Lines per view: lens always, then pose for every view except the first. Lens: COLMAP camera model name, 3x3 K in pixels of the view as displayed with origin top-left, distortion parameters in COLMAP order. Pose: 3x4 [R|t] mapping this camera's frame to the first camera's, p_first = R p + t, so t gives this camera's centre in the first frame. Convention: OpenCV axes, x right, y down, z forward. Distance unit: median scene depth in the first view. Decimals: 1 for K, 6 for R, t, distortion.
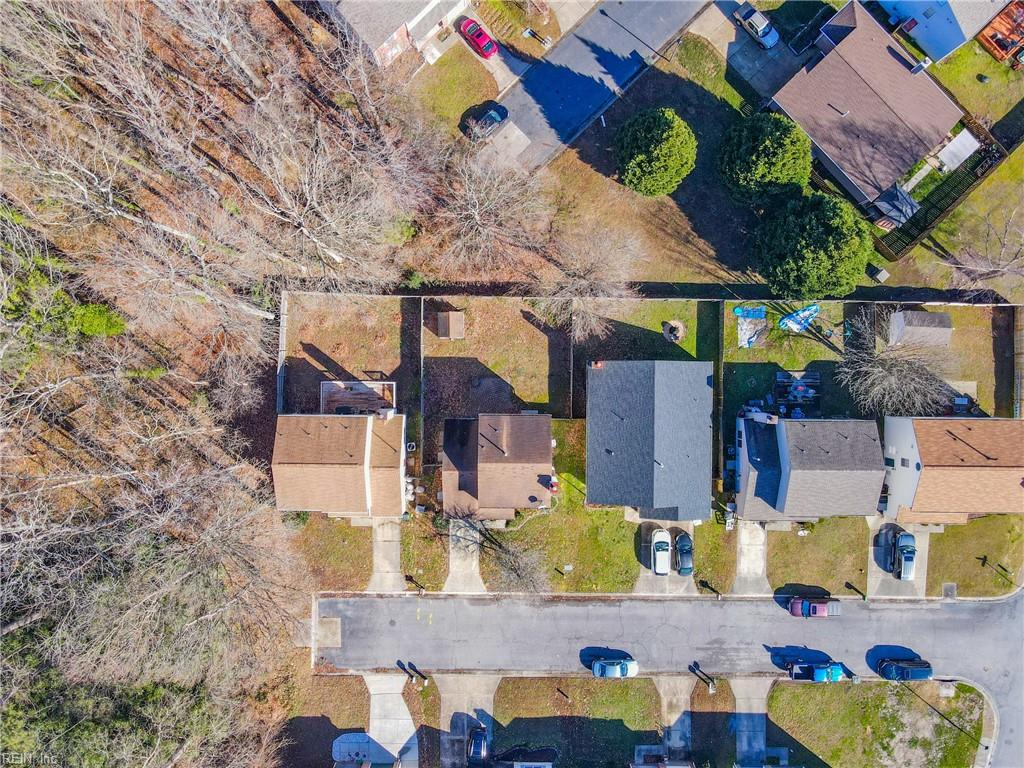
lens RADIAL K [[746.6, 0, 507.4], [0, 746.6, 382.0], [0, 0, 1]] dist [0.010203, 0.006265]
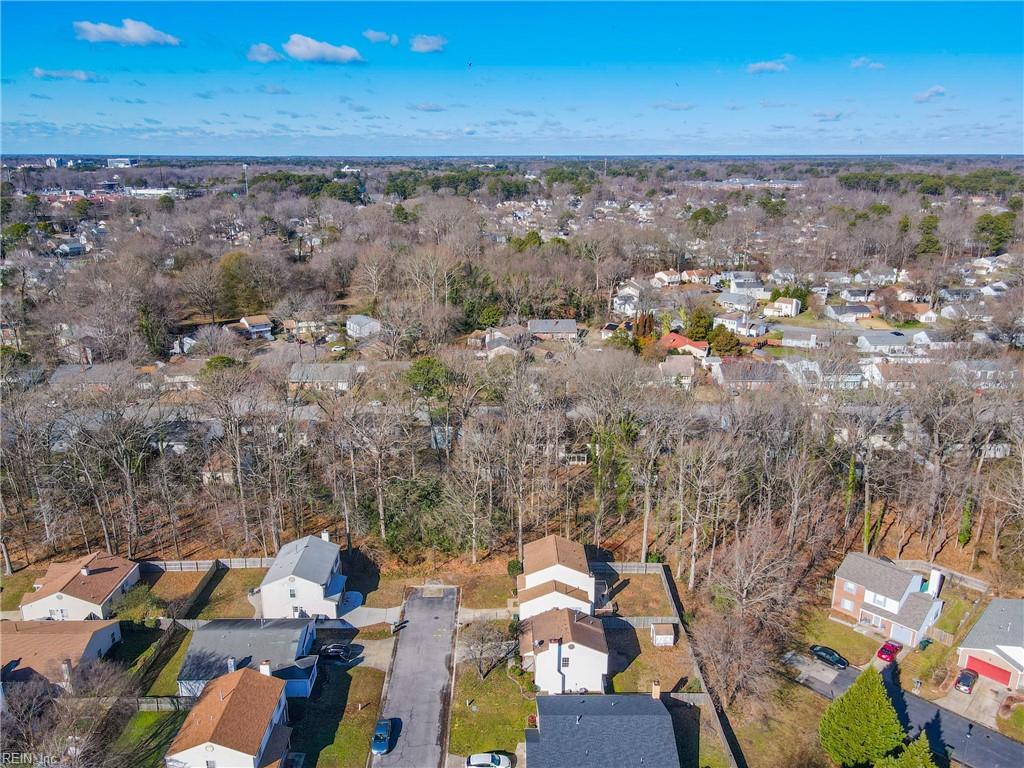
lens RADIAL K [[746.6, 0, 501.8], [0, 746.6, 387.1], [0, 0, 1]] dist [0.010203, 0.006265]
pose [[0.012404, 0.298197, -0.954424, 1.030214], [-0.999900, -0.002800, -0.013870, 0.222849], [-0.006809, 0.954500, 0.298132, 0.184879]]
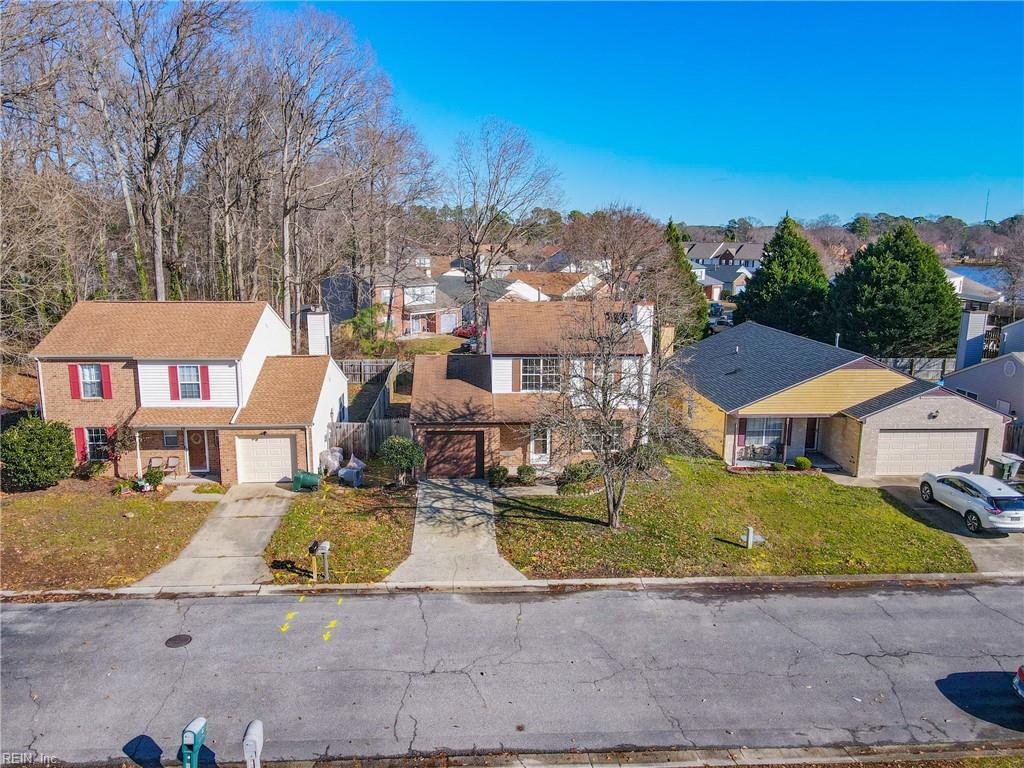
lens RADIAL K [[746.6, 0, 505.0], [0, 746.6, 380.2], [0, 0, 1]] dist [0.010203, 0.006265]
pose [[0.997901, -0.007503, 0.064324, -0.055934], [0.064649, 0.173536, -0.982703, 0.571320], [-0.003789, 0.984799, 0.173657, 0.863600]]
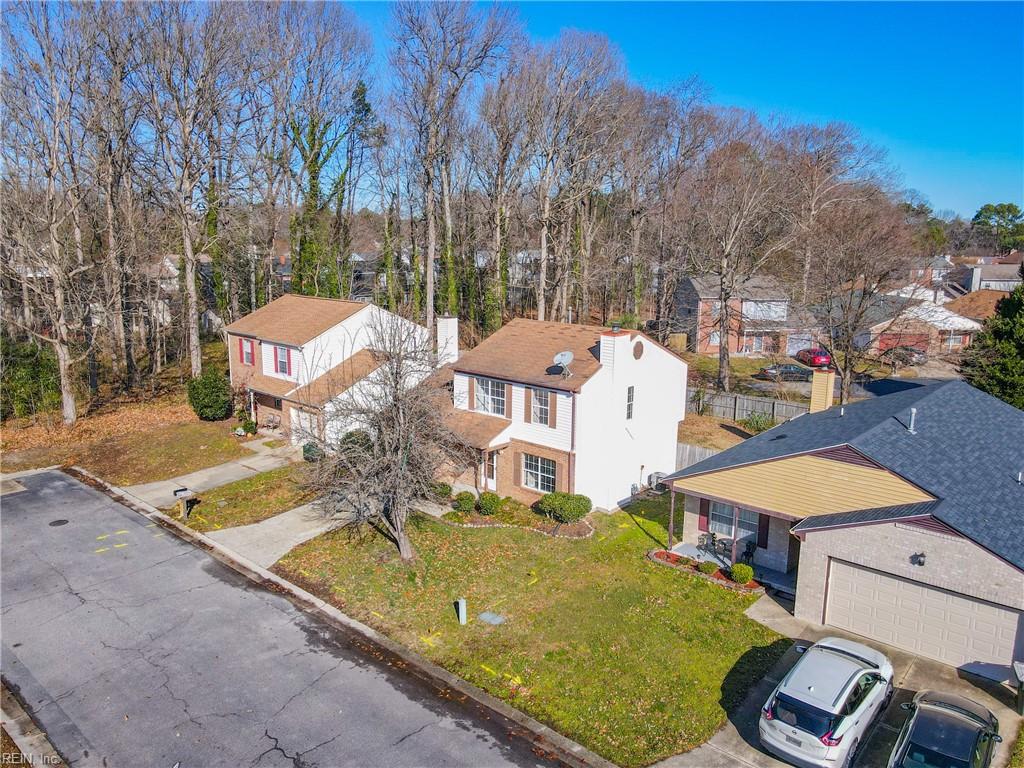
lens RADIAL K [[746.6, 0, 505.5], [0, 746.6, 386.7], [0, 0, 1]] dist [0.010203, 0.006265]
pose [[0.753461, 0.136944, -0.643073, 0.261902], [-0.657201, 0.127746, -0.742811, 0.450475], [-0.019574, 0.982307, 0.186251, 0.852844]]
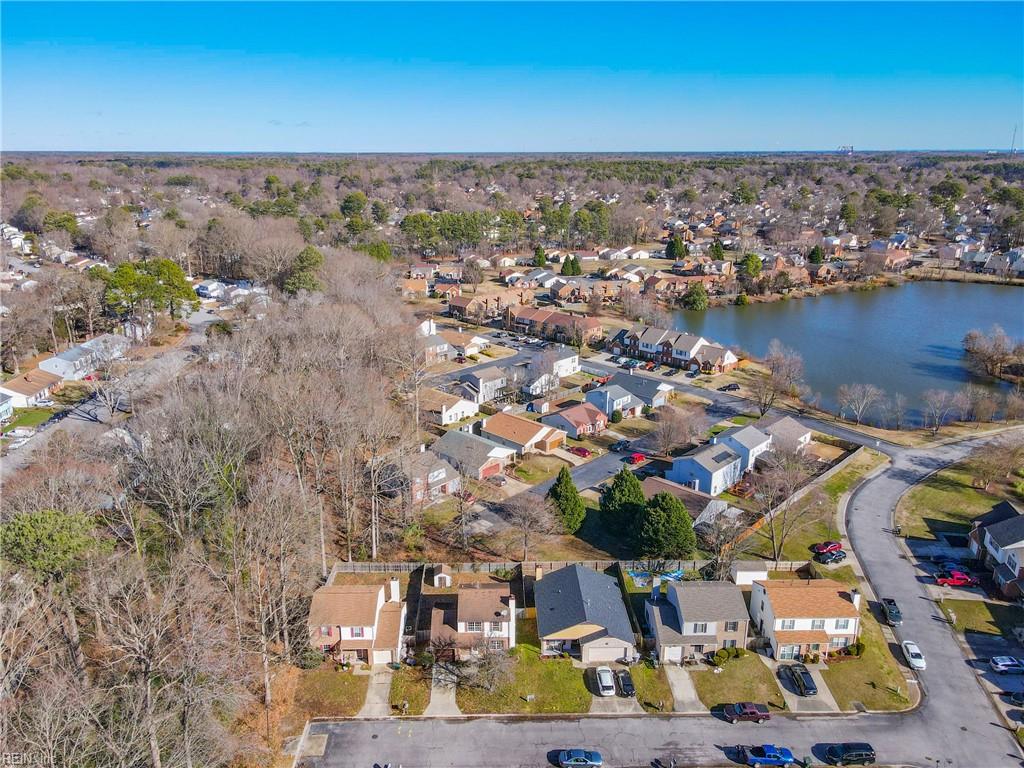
lens RADIAL K [[746.6, 0, 507.6], [0, 746.6, 382.2], [0, 0, 1]] dist [0.010203, 0.006265]
pose [[0.999490, -0.009434, 0.030524, 0.013008], [0.031948, 0.289078, -0.956772, 1.232634], [0.000202, 0.957259, 0.289232, 0.180576]]
